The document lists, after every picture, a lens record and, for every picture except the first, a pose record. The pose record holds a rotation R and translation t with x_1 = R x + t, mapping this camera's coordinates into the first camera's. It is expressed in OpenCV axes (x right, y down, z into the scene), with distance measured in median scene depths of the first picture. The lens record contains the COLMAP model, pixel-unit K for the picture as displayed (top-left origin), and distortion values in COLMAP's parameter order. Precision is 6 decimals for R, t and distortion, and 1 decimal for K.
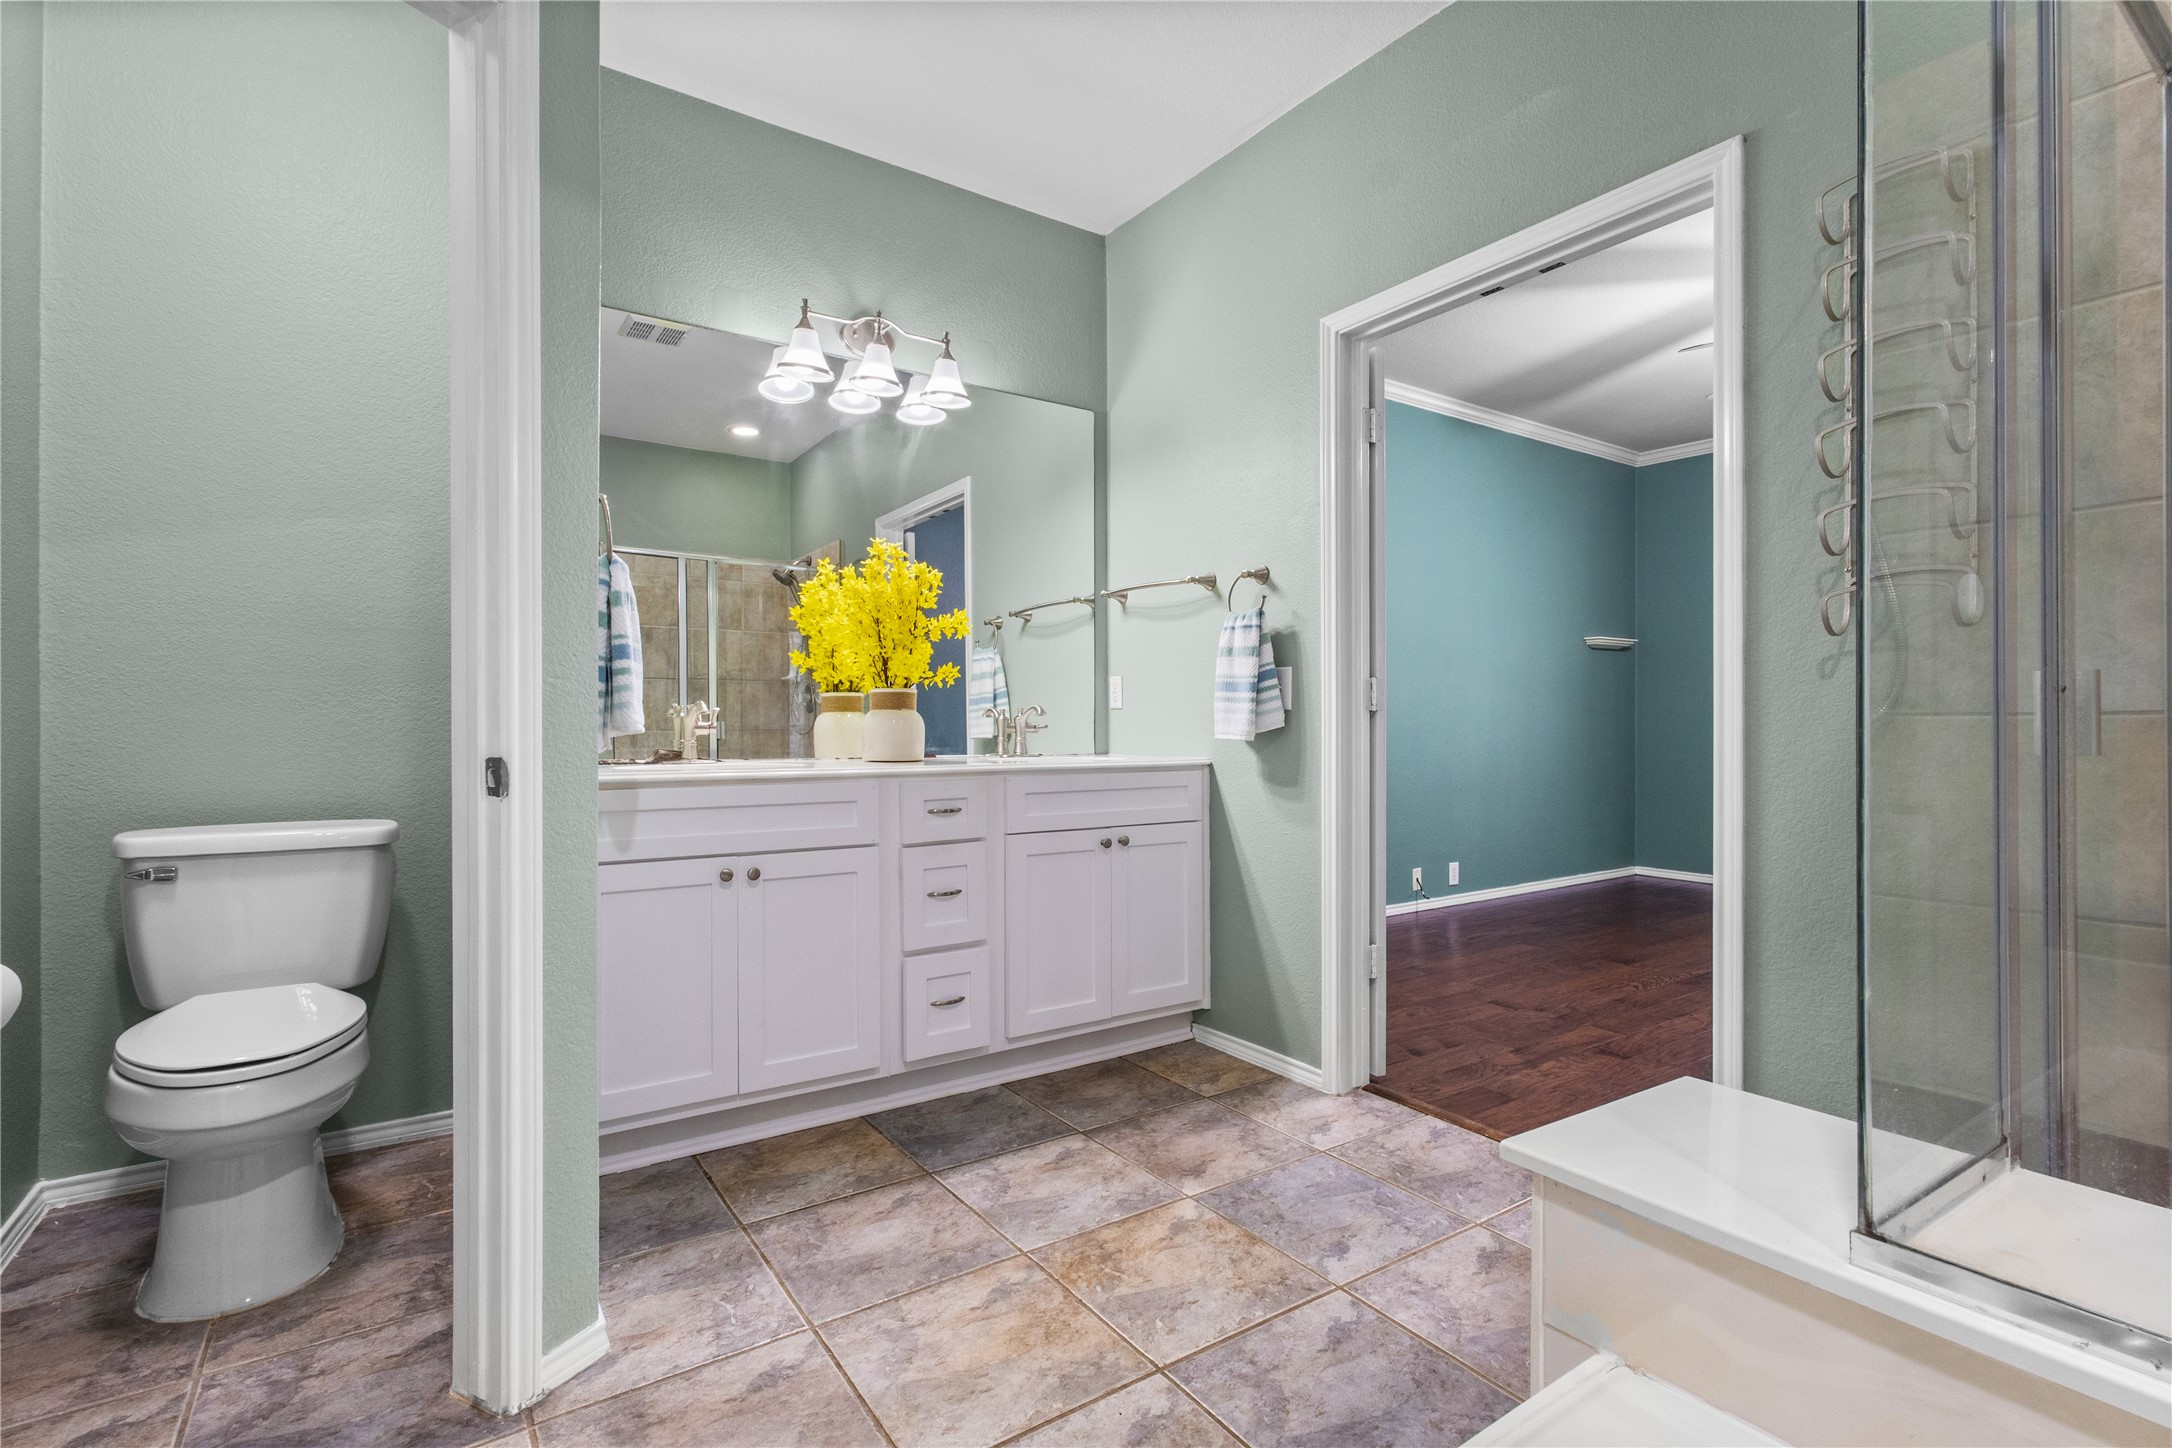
lens RADIAL K [[1019.9, 0, 1090.7], [0, 1019.9, 727.6], [0, 0, 1]] dist [-0.003698, 0.000805]
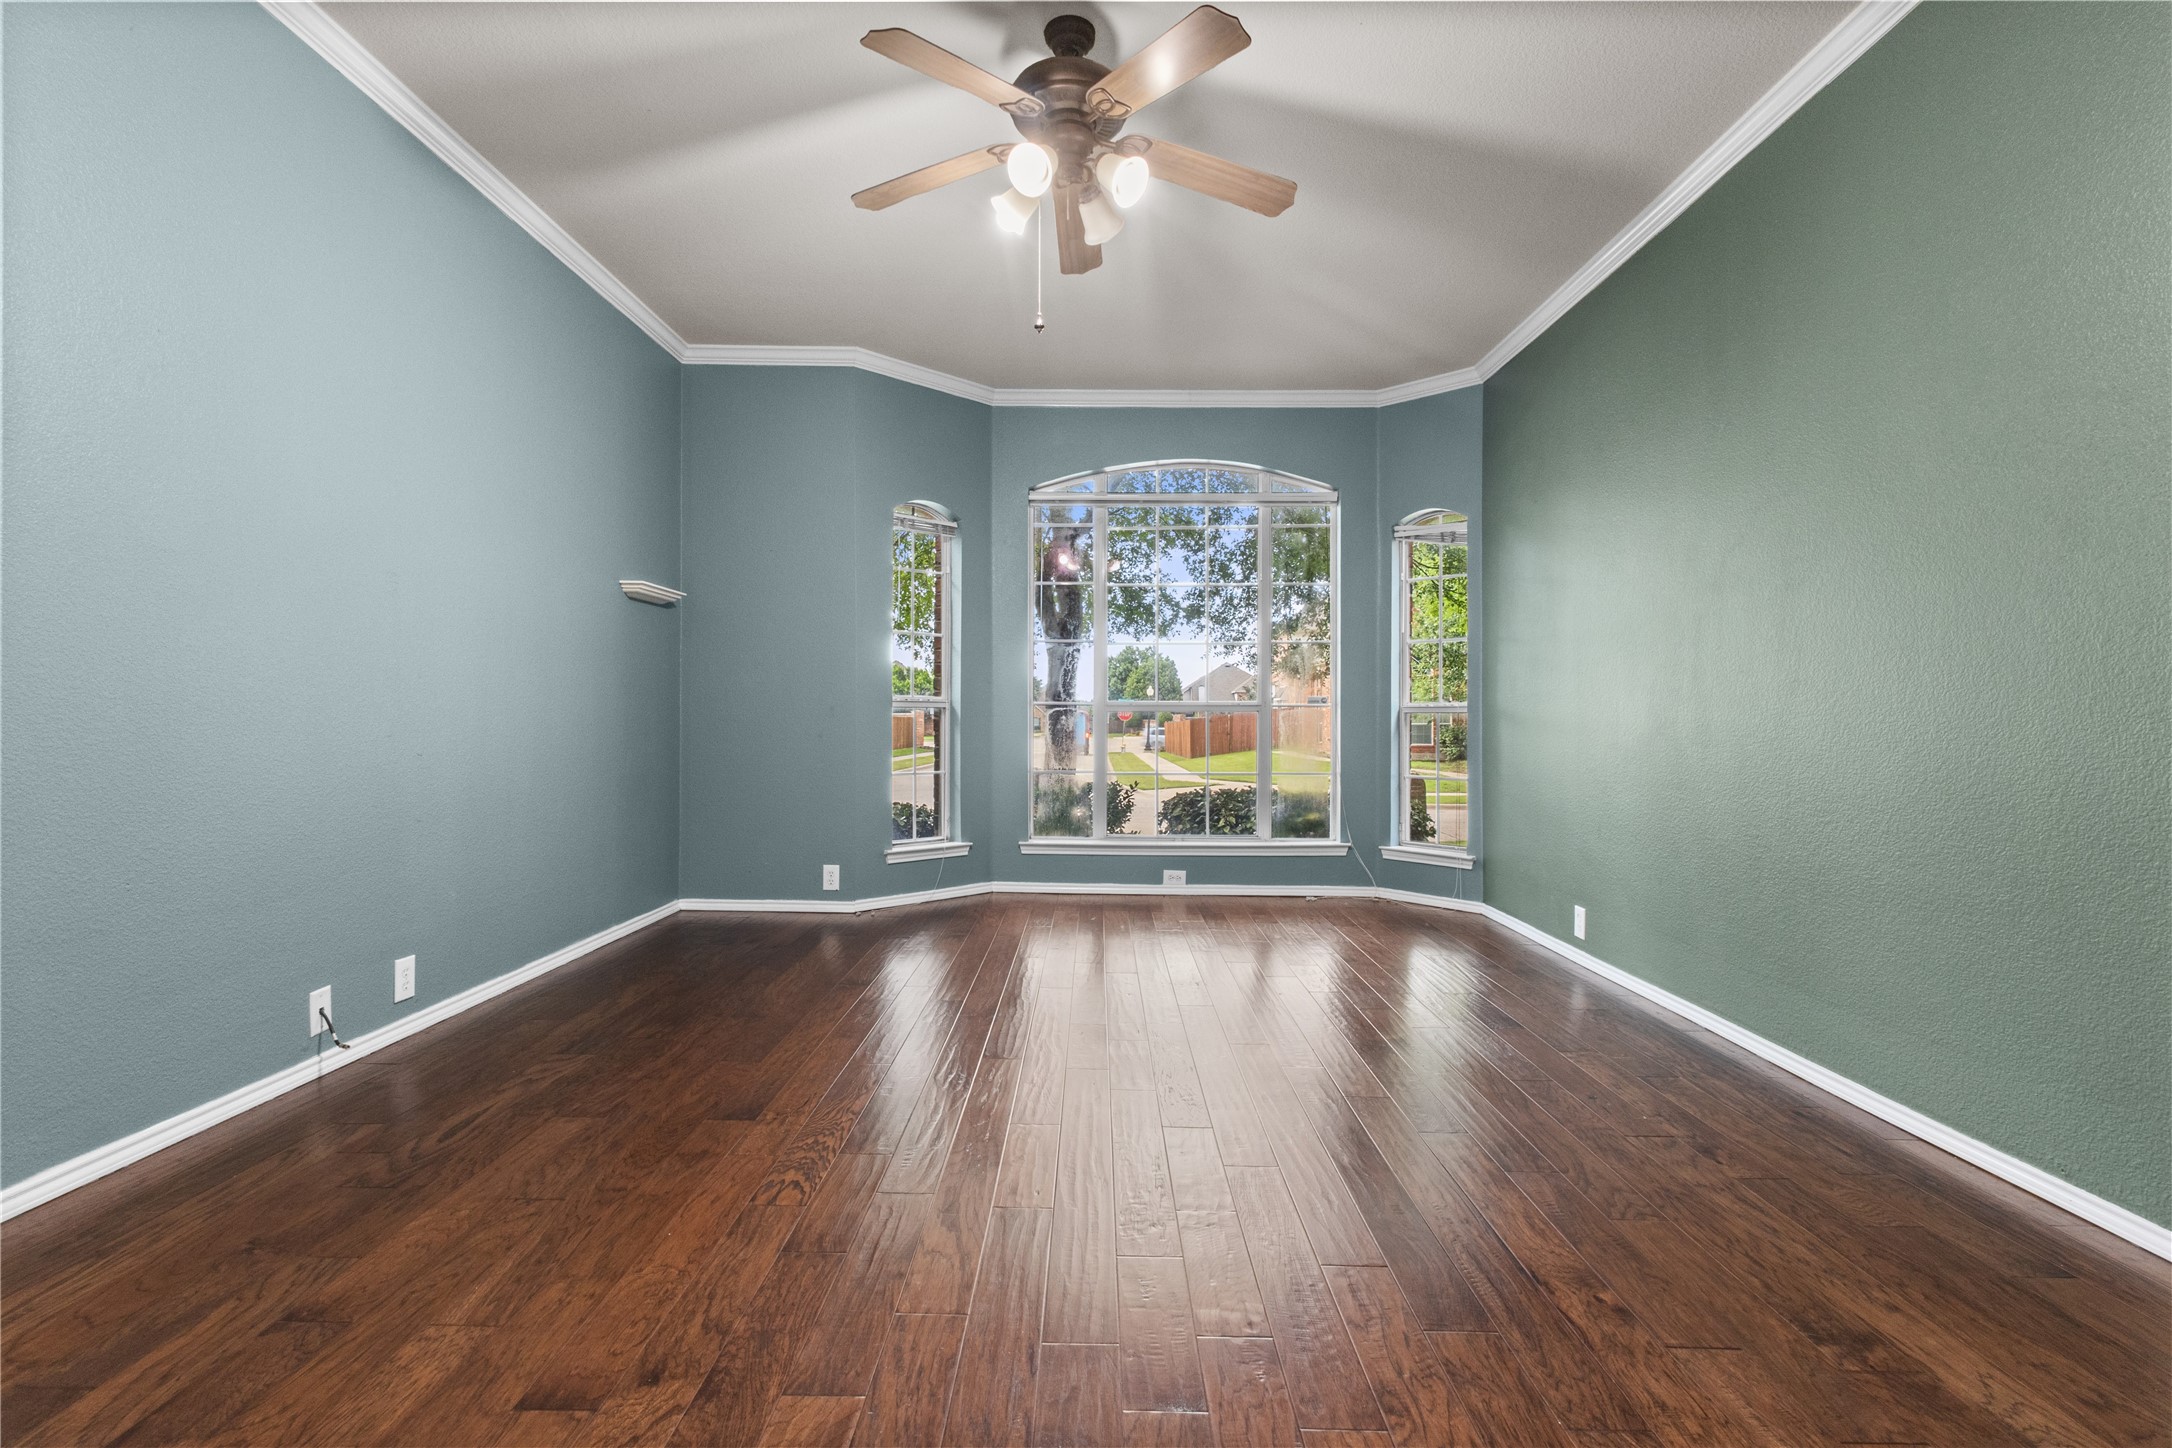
lens RADIAL K [[1019.9, 0, 1090.7], [0, 1019.9, 727.6], [0, 0, 1]] dist [-0.003698, 0.000805]
pose [[0.590115, -0.000415, 0.807319, 0.138779], [-0.003380, 0.999990, 0.002985, 0.009256], [-0.807312, -0.004490, 0.590107, 0.398457]]
